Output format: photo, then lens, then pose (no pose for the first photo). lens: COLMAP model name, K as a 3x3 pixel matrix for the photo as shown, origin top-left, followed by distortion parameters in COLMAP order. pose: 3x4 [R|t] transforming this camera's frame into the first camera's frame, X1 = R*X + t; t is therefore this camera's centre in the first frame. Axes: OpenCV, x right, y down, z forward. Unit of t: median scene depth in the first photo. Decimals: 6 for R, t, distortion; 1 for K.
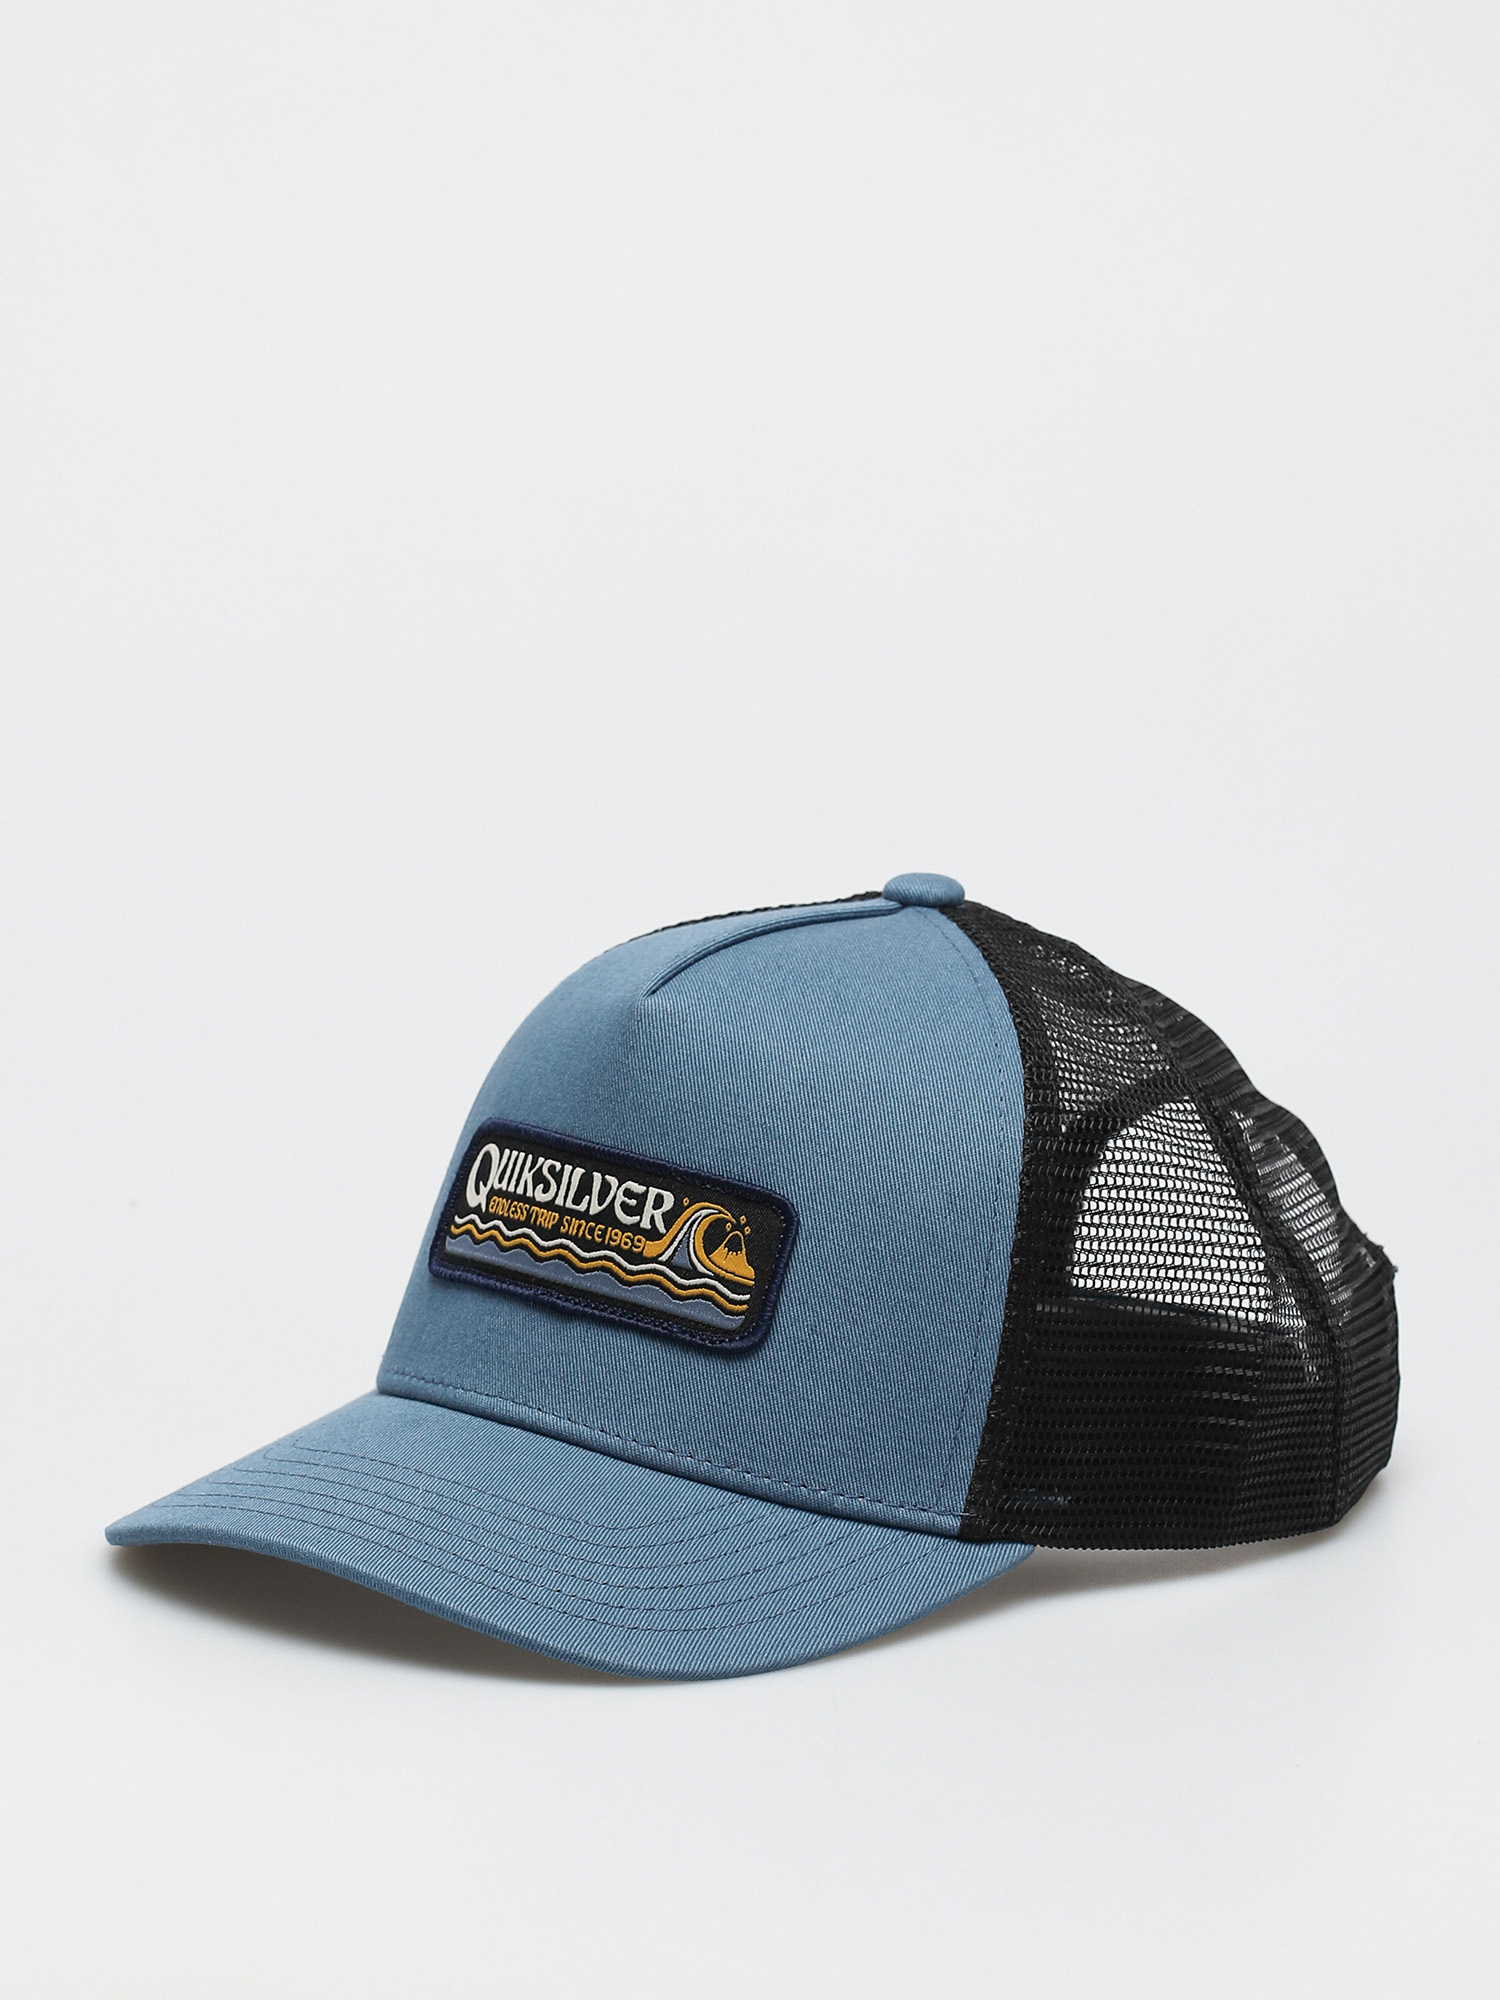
lens RADIAL K [[9292.3, 0, 750.0], [0, 9292.3, 1000.0], [0, 0, 1]] dist [0.175396, 0.920008]
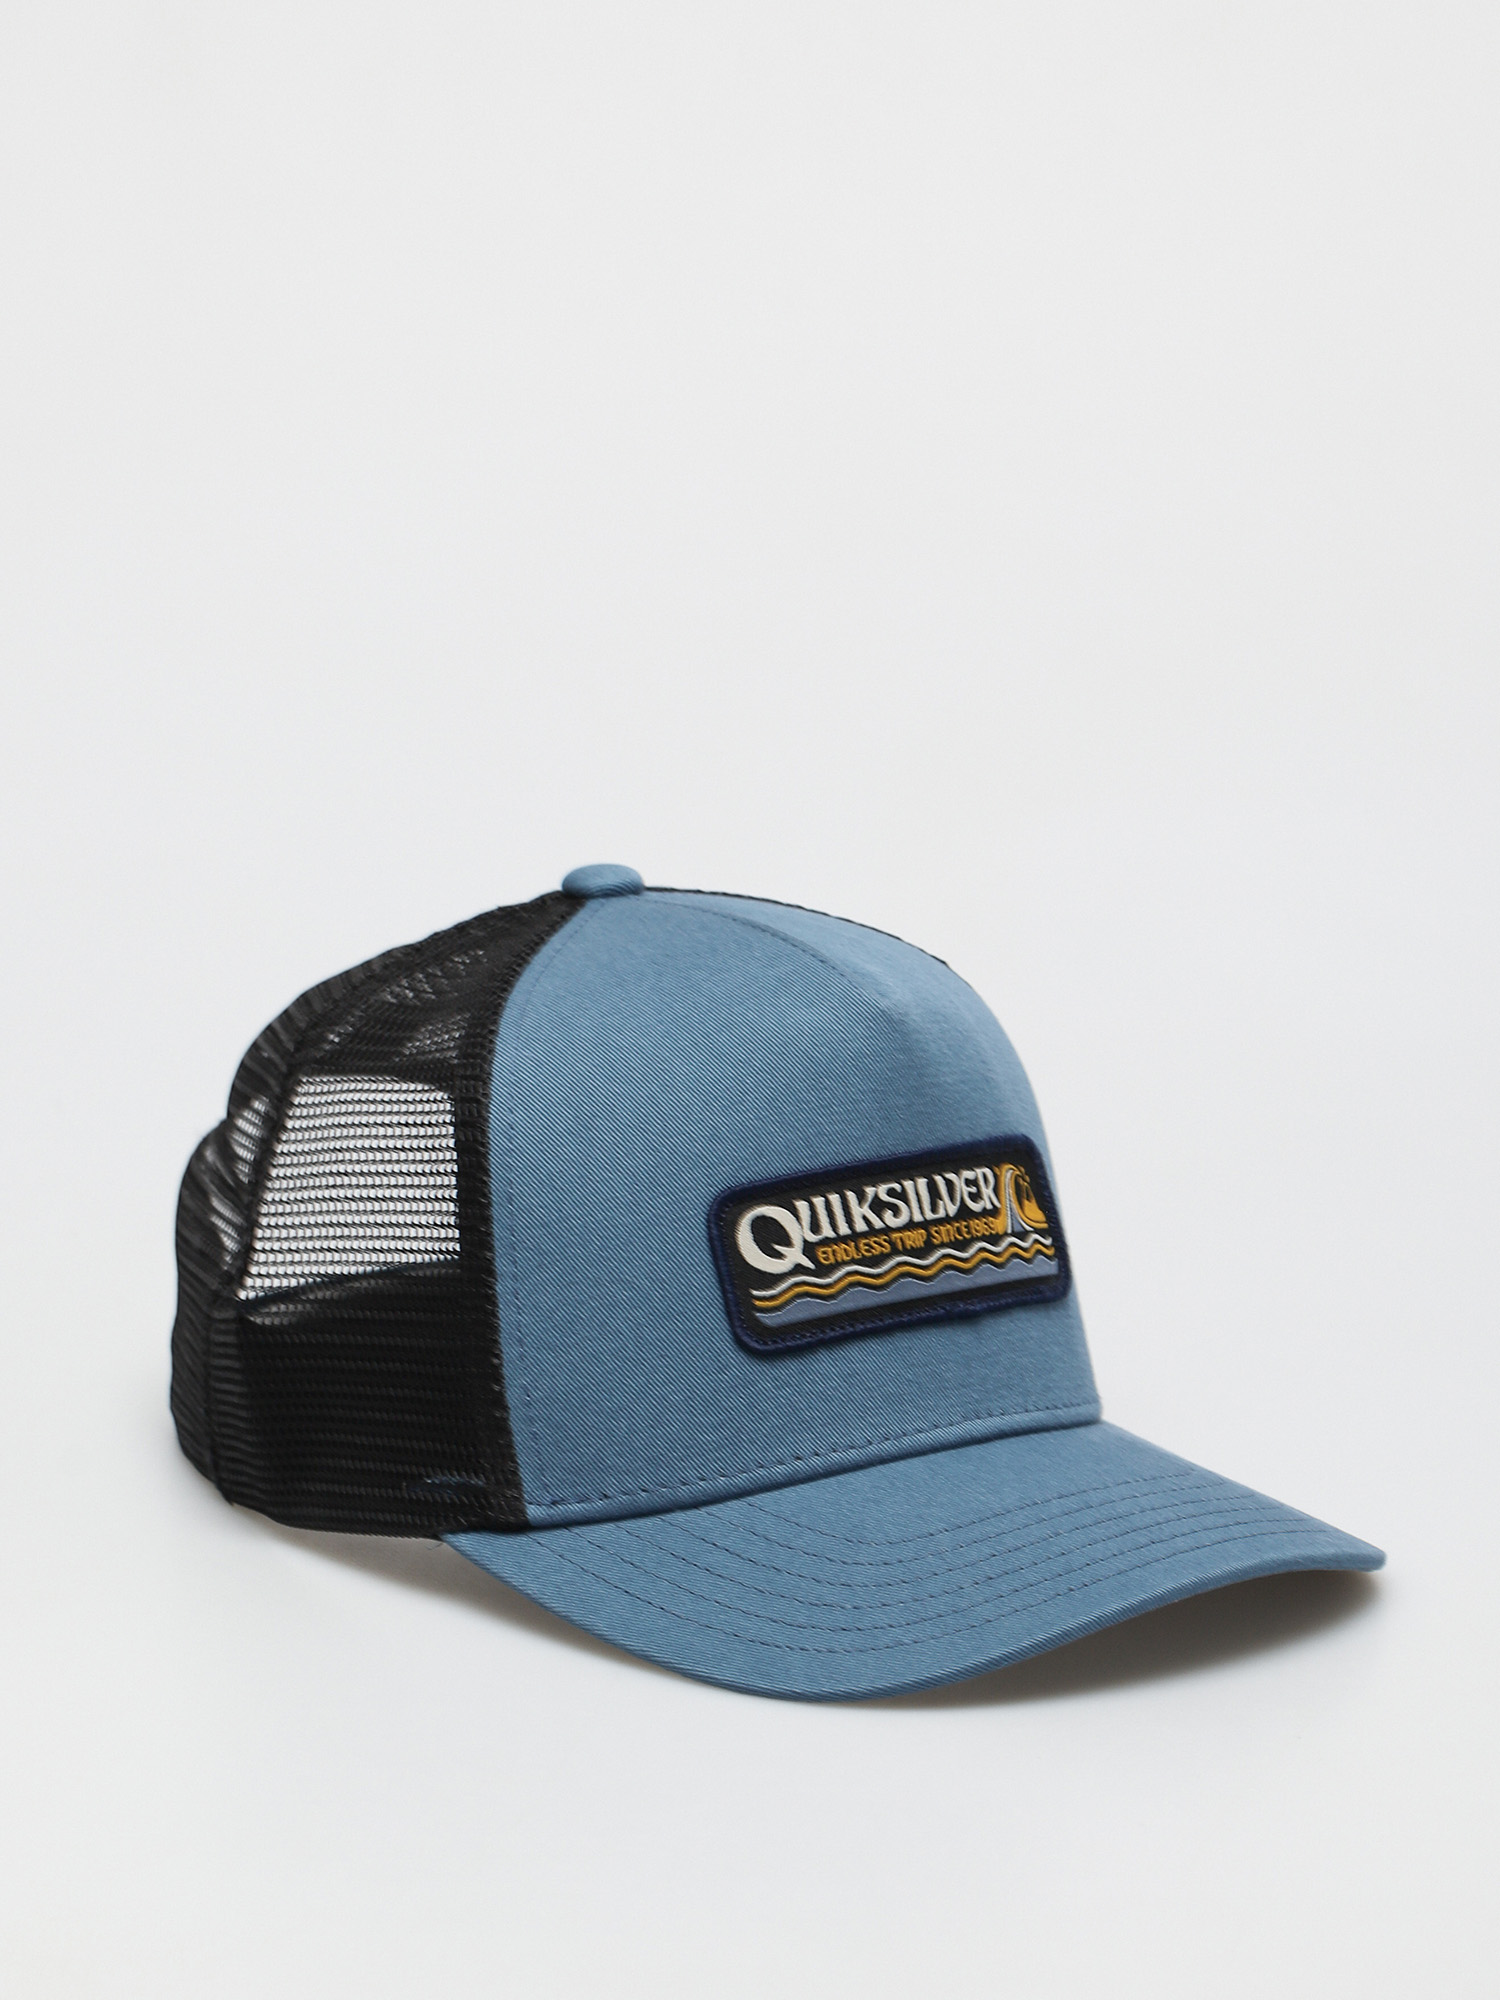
lens RADIAL K [[9292.3, 0, 750.0], [0, 9292.3, 1000.0], [0, 0, 1]] dist [0.175396, 0.920008]
pose [[0.093592, -0.241067, 0.965985, -0.974671], [0.194198, 0.956028, 0.219767, -0.221809], [-0.976487, 0.167024, 0.136292, 0.884295]]
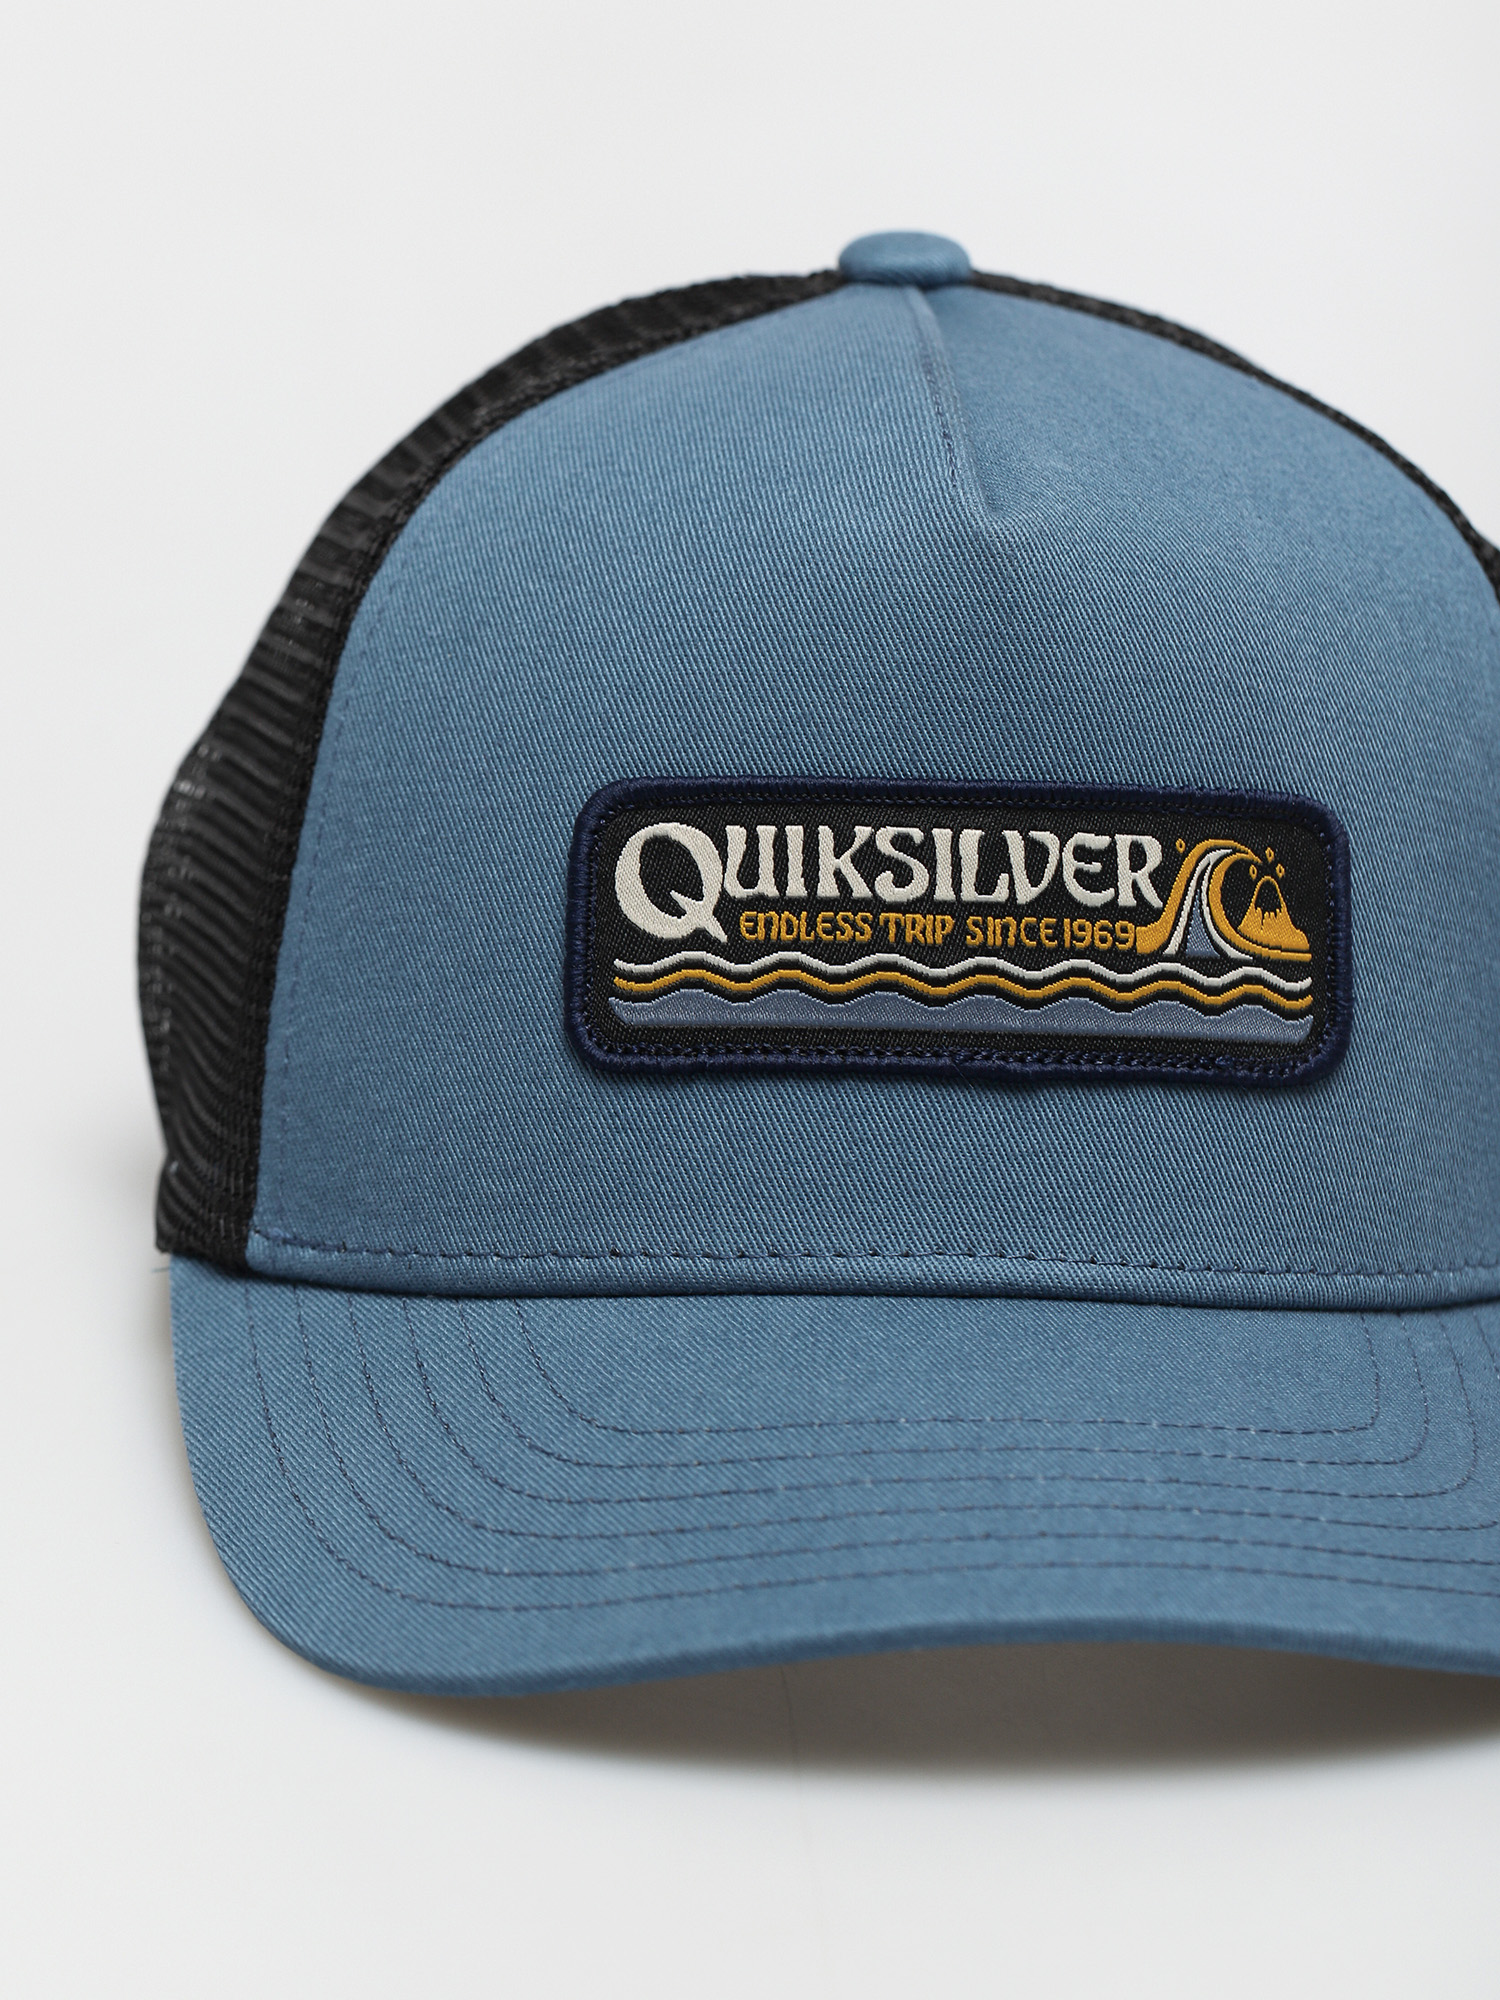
lens RADIAL K [[9292.3, 0, 750.0], [0, 9292.3, 1000.0], [0, 0, 1]] dist [0.175396, 0.920008]
pose [[0.657763, -0.229054, 0.717553, -0.441320], [0.131953, 0.972950, 0.189623, -0.082116], [-0.741577, -0.030043, 0.670195, 0.630399]]
